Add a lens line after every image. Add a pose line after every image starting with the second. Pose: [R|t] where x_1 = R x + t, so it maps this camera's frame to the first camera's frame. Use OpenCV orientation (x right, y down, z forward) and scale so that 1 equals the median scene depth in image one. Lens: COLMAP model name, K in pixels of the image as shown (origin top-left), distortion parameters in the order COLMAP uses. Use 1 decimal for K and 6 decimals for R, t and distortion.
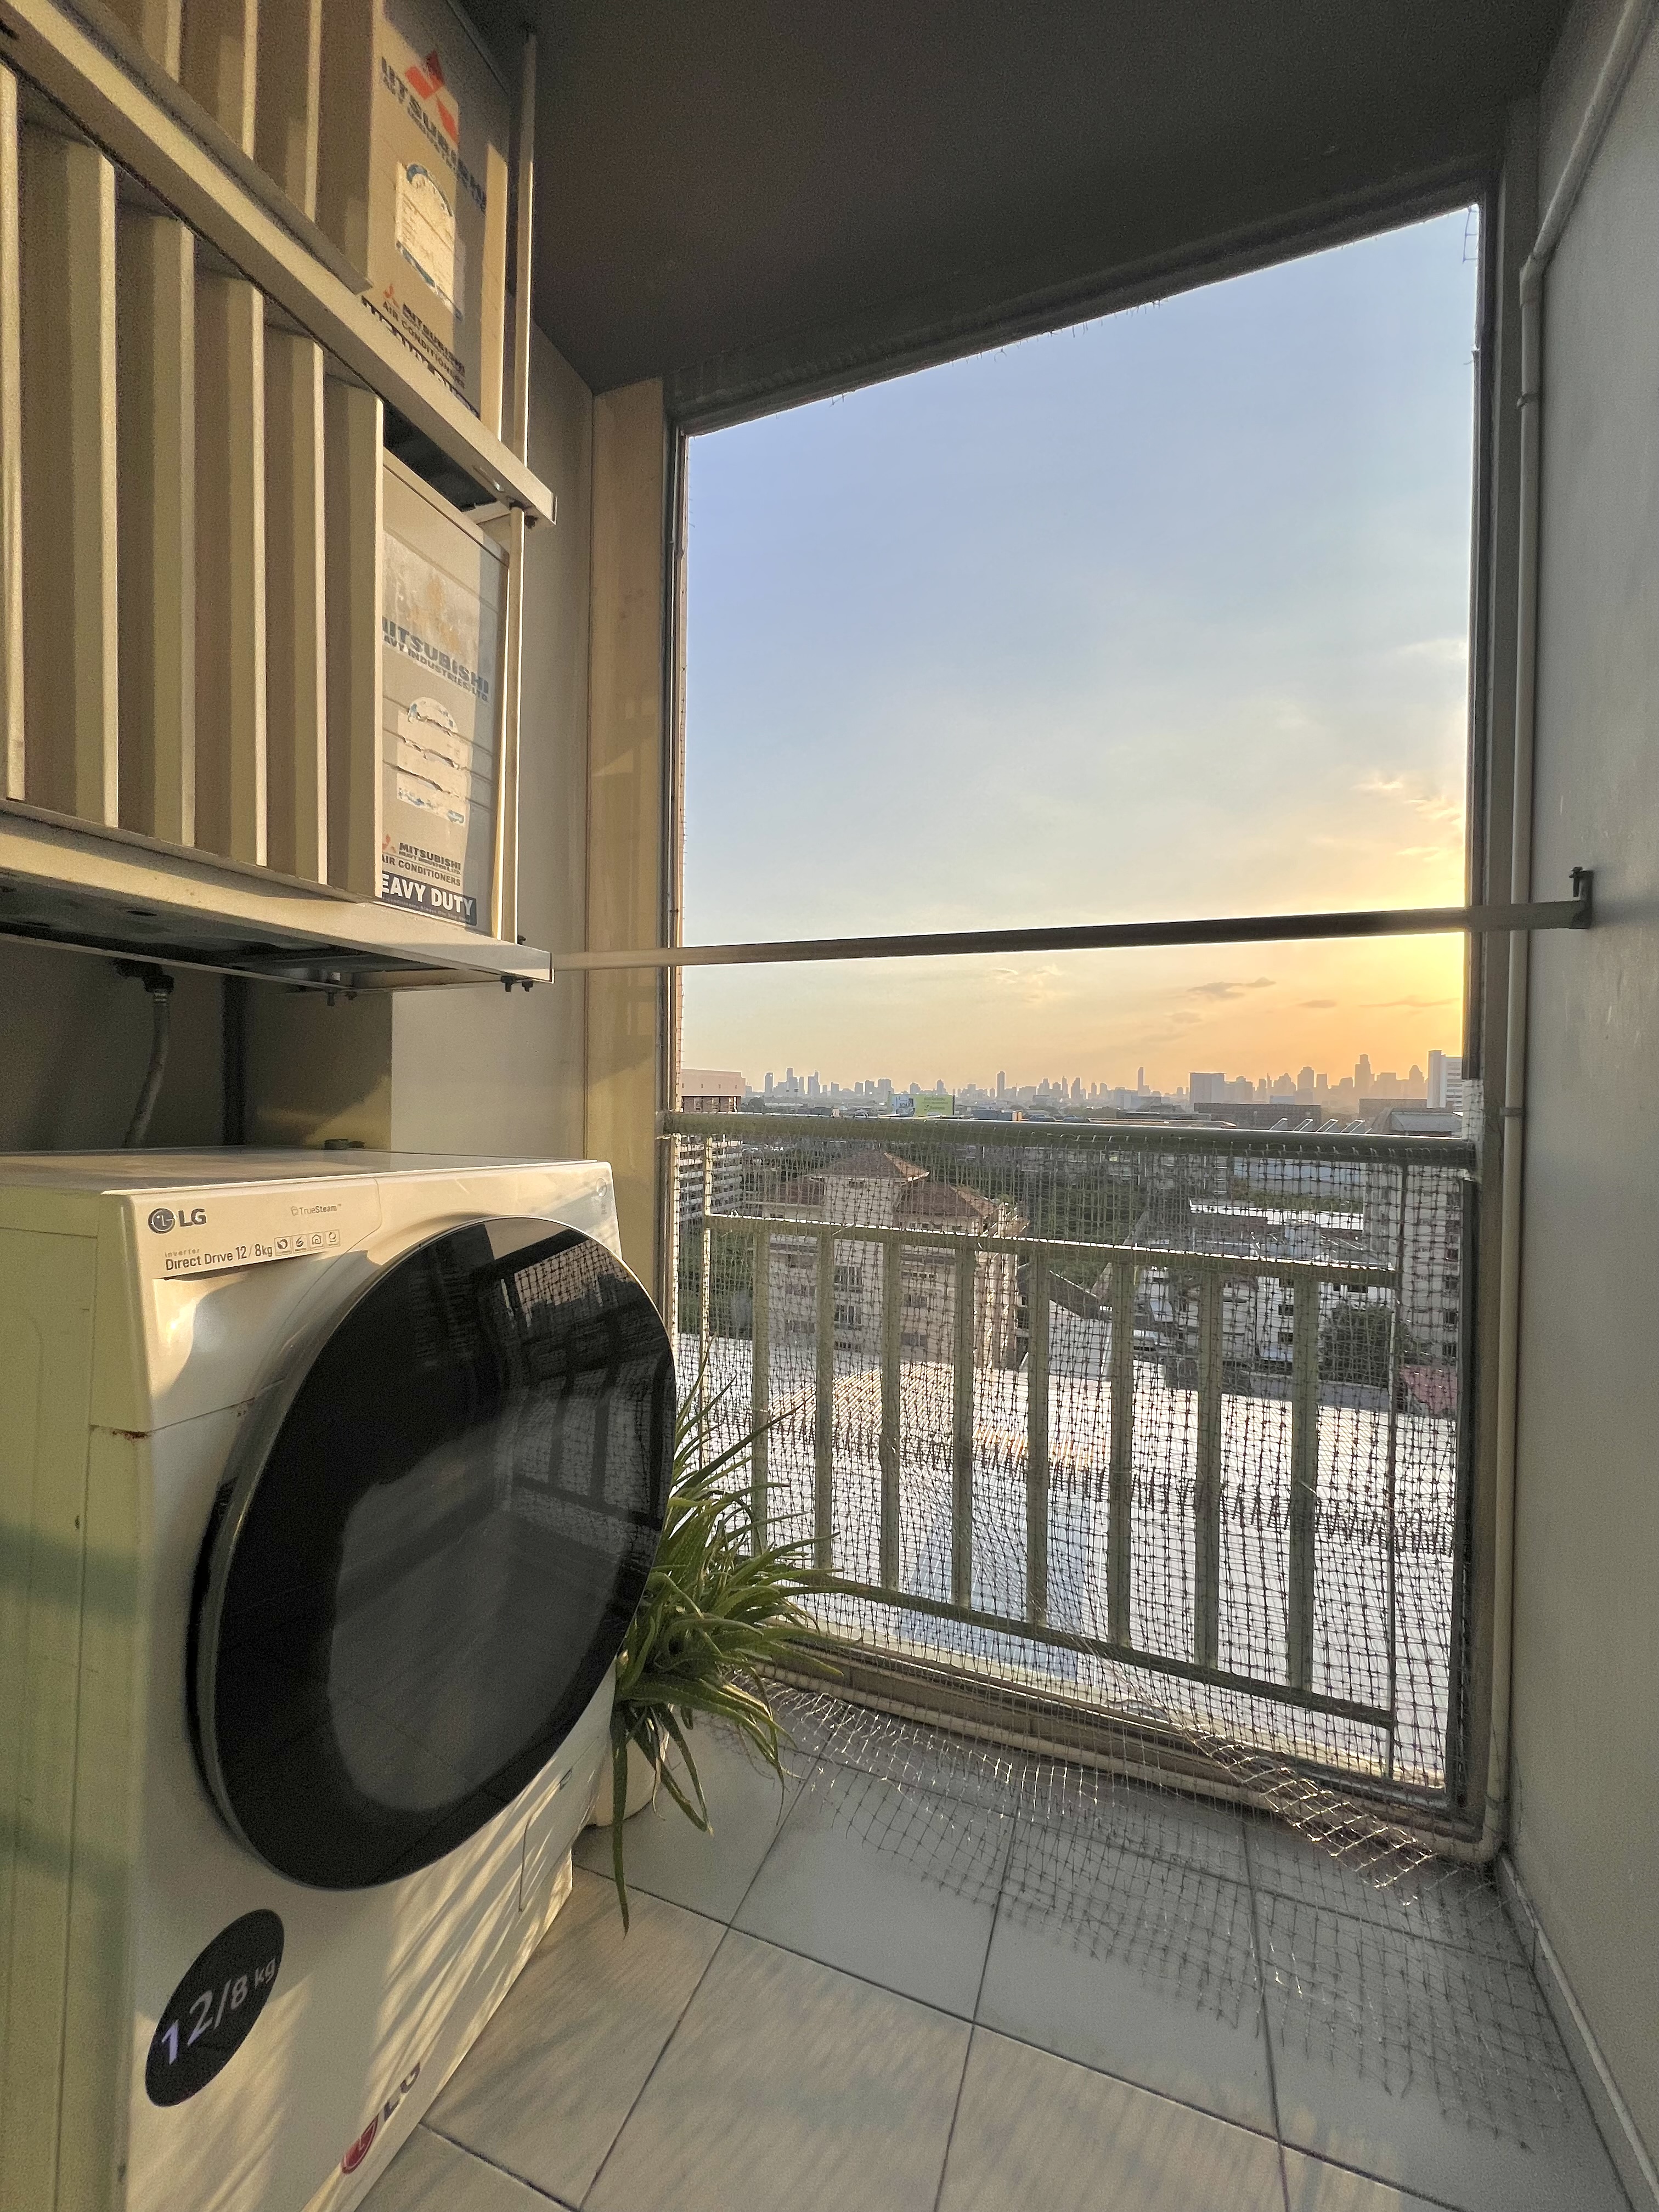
lens RADIAL K [[886.1, 0, 823.6], [0, 886.1, 1103.6], [0, 0, 1]] dist [-0.000745, -0.000160]
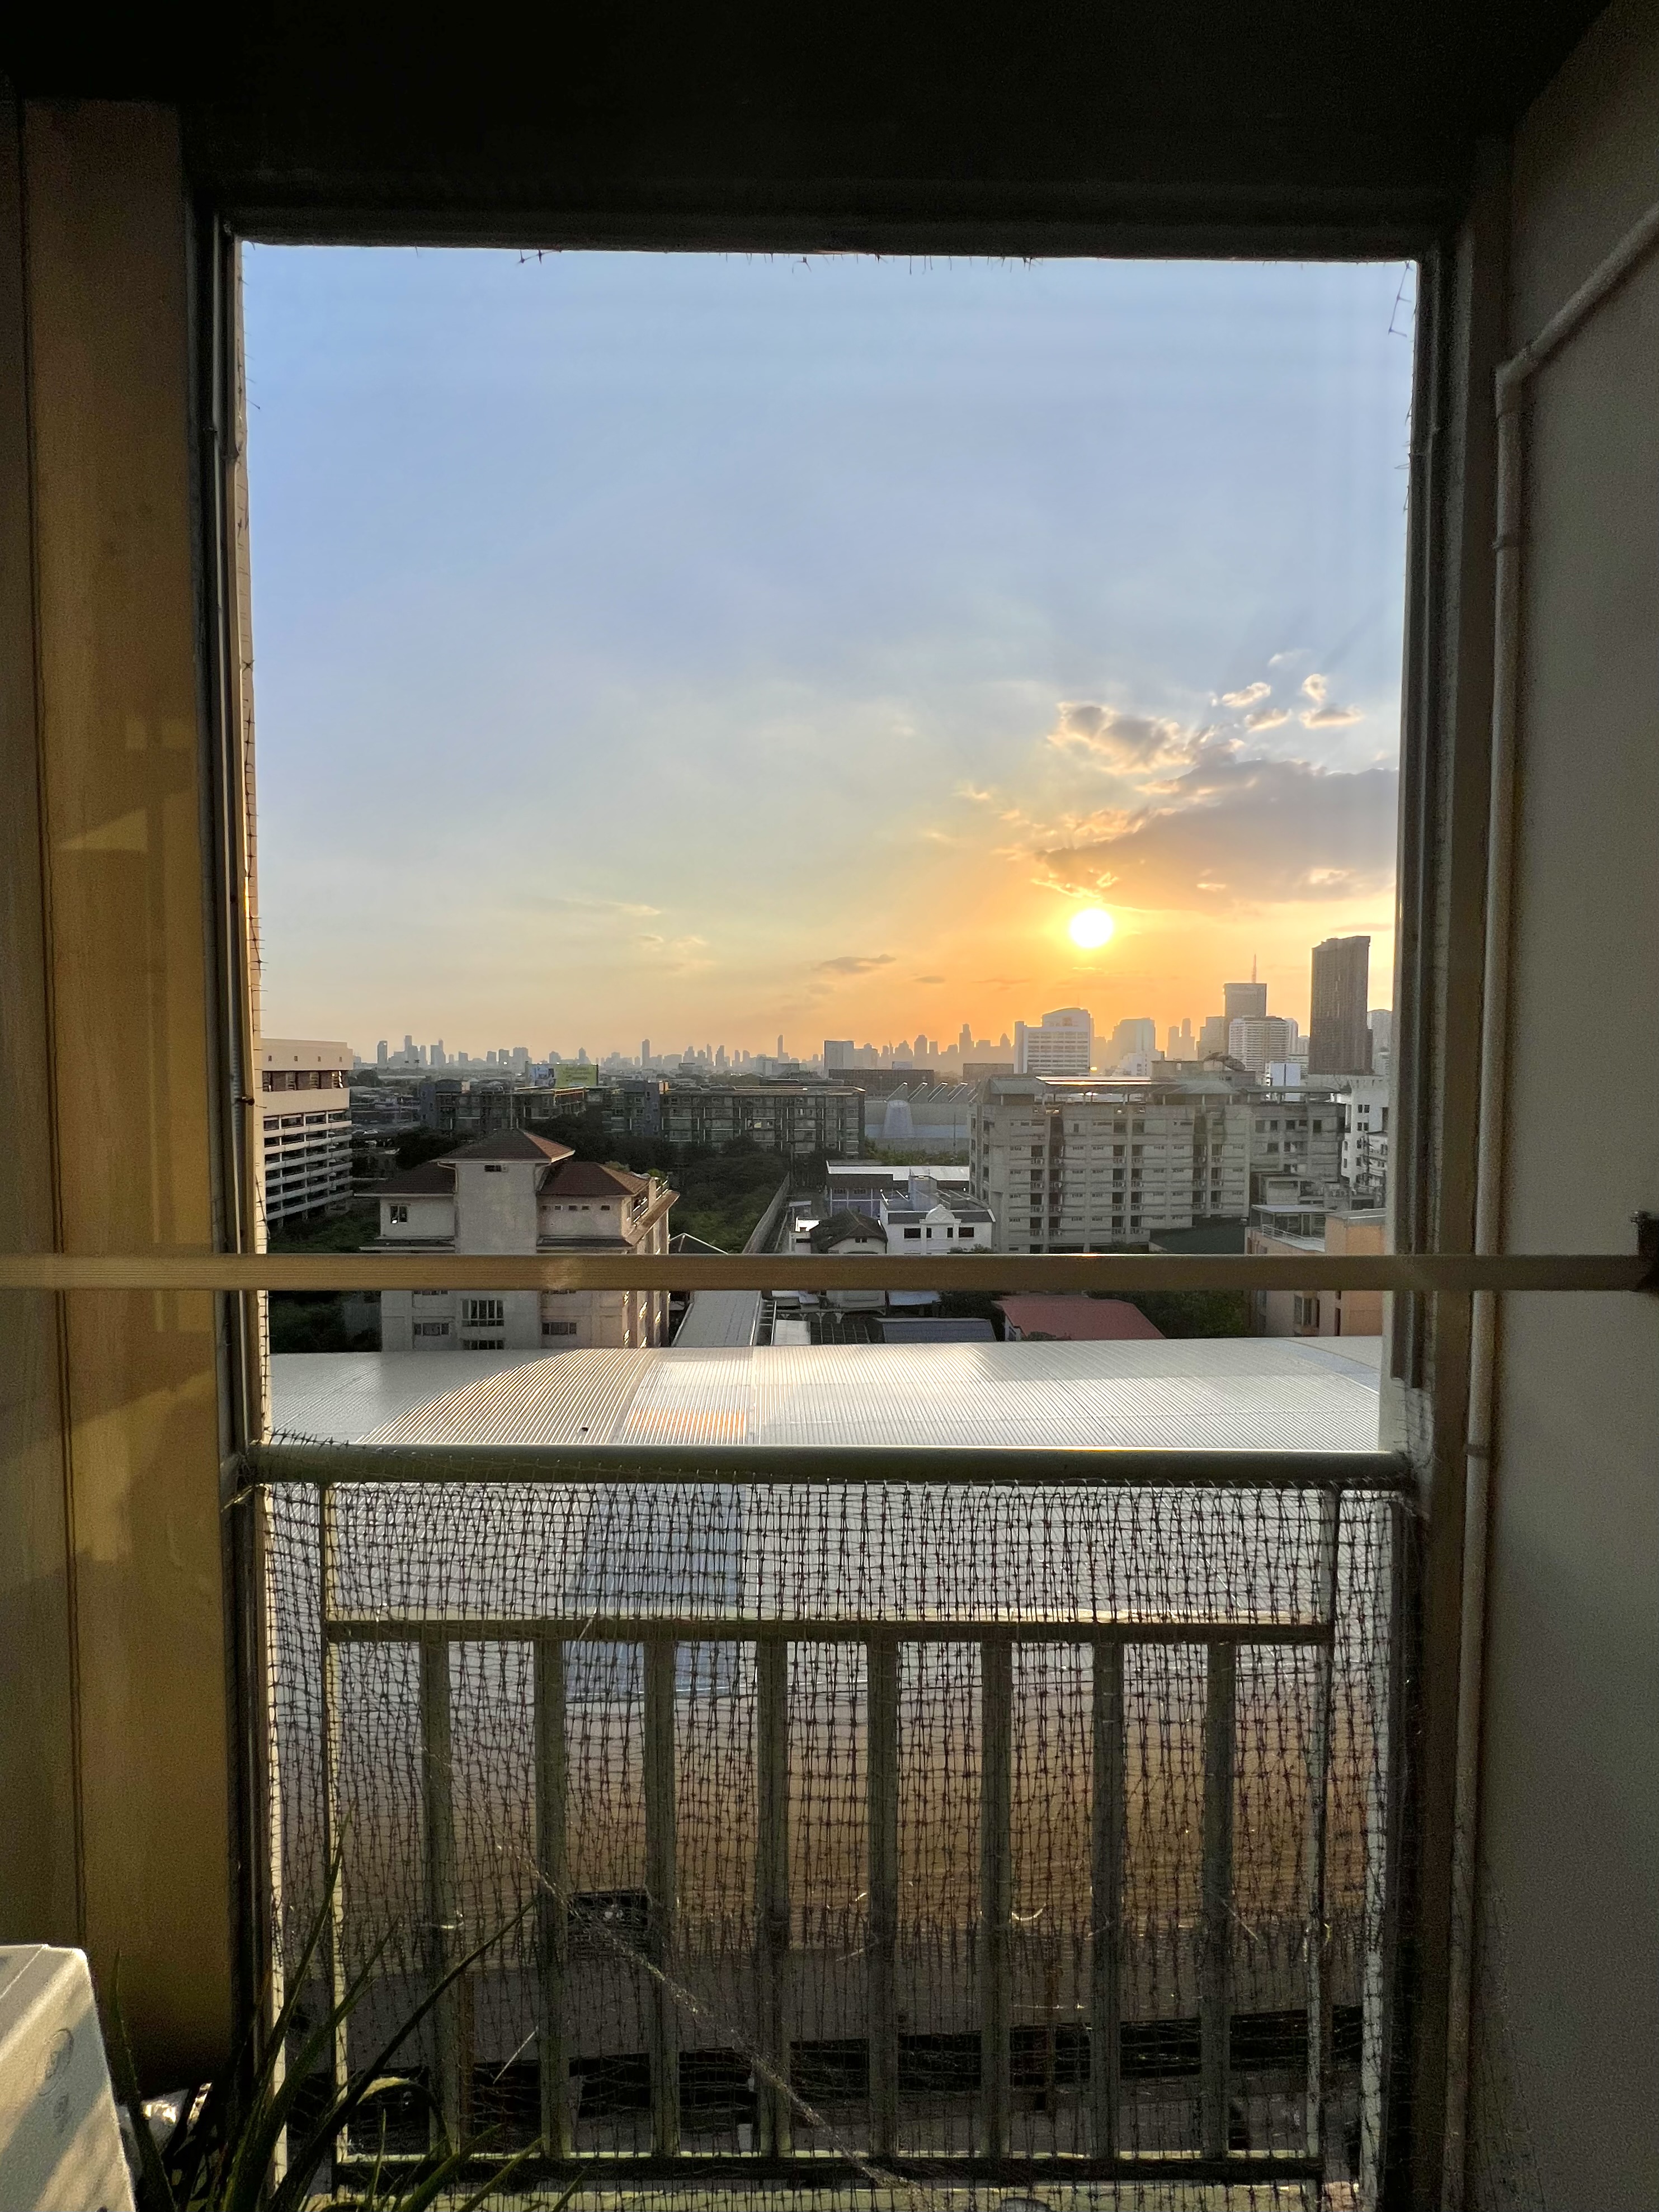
lens RADIAL K [[902.9, 0, 825.5], [0, 902.9, 1105.1], [0, 0, 1]] dist [-0.000321, 0.000325]
pose [[0.923386, -0.028350, 0.382825, -0.048568], [0.014127, 0.999103, 0.039913, -0.232962], [-0.383614, -0.031447, 0.922958, 0.327397]]
